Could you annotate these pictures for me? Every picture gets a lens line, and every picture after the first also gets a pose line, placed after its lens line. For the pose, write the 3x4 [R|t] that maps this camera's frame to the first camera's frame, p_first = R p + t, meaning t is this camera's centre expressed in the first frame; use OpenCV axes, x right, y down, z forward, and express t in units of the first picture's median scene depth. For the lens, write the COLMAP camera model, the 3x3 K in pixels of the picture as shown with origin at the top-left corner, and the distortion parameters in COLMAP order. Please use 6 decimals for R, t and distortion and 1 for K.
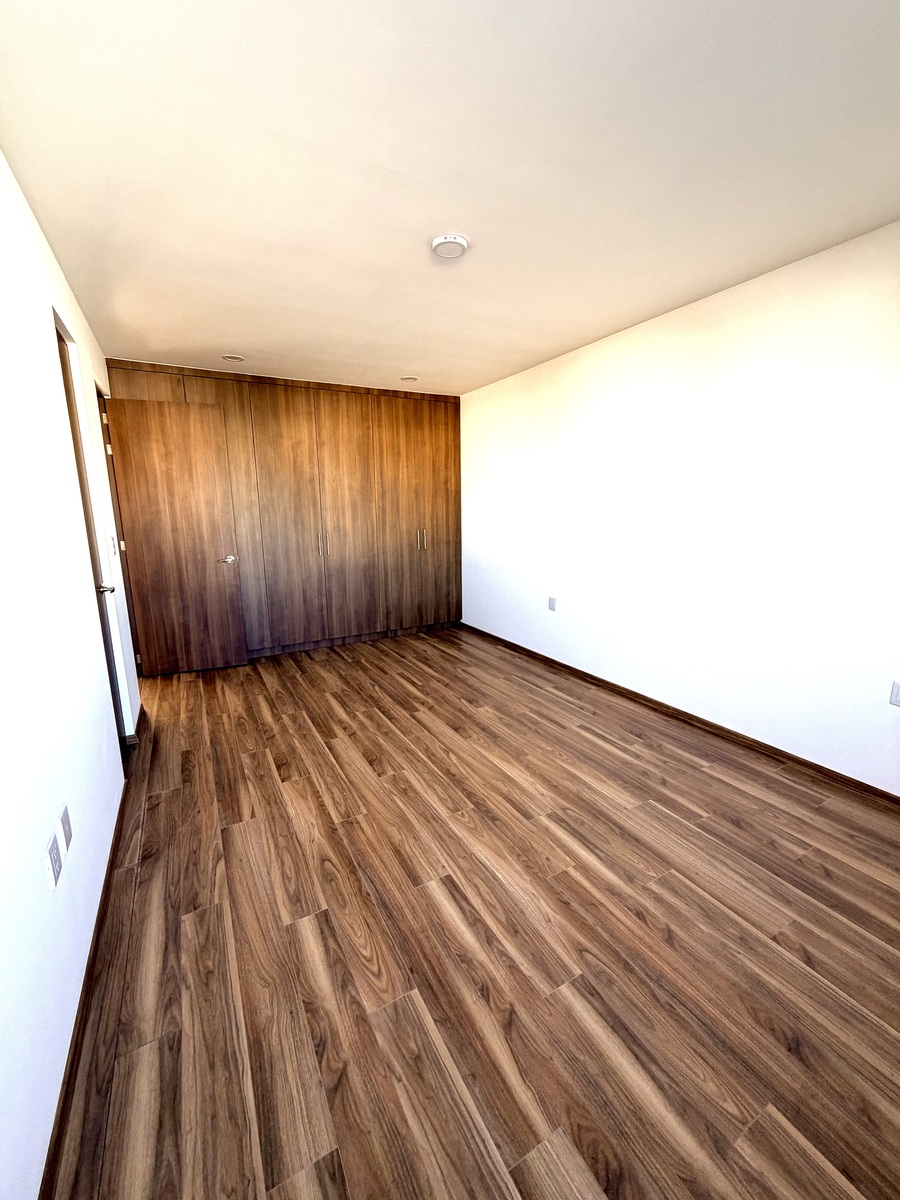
lens RADIAL K [[475.2, 0, 441.3], [0, 475.2, 596.2], [0, 0, 1]] dist [-0.000664, 0.000396]
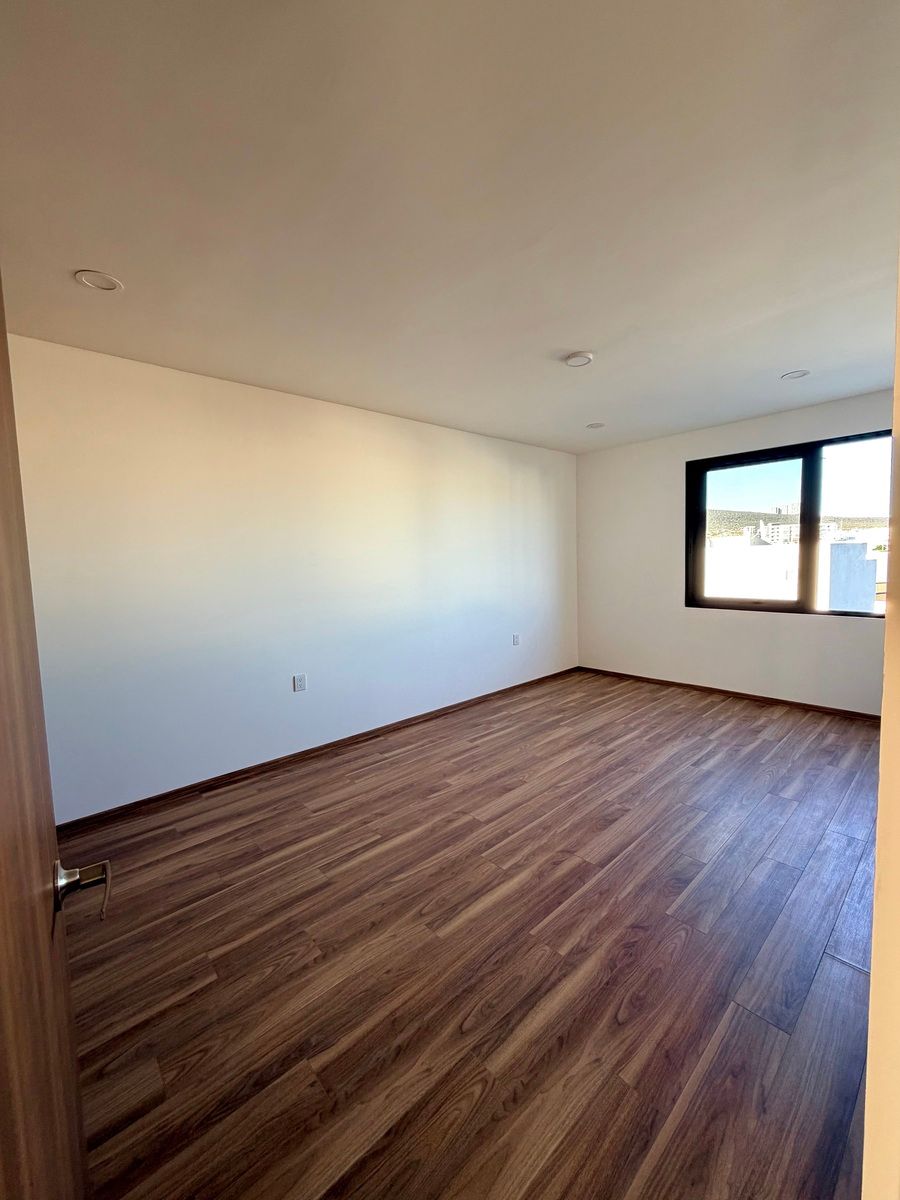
lens RADIAL K [[475.2, 0, 444.3], [0, 475.2, 606.5], [0, 0, 1]] dist [-0.000664, 0.000396]
pose [[-0.224113, -0.075448, 0.971638, -0.817456], [0.215421, 0.968502, 0.124892, -0.217756], [-0.950456, 0.237301, -0.200801, 1.193892]]
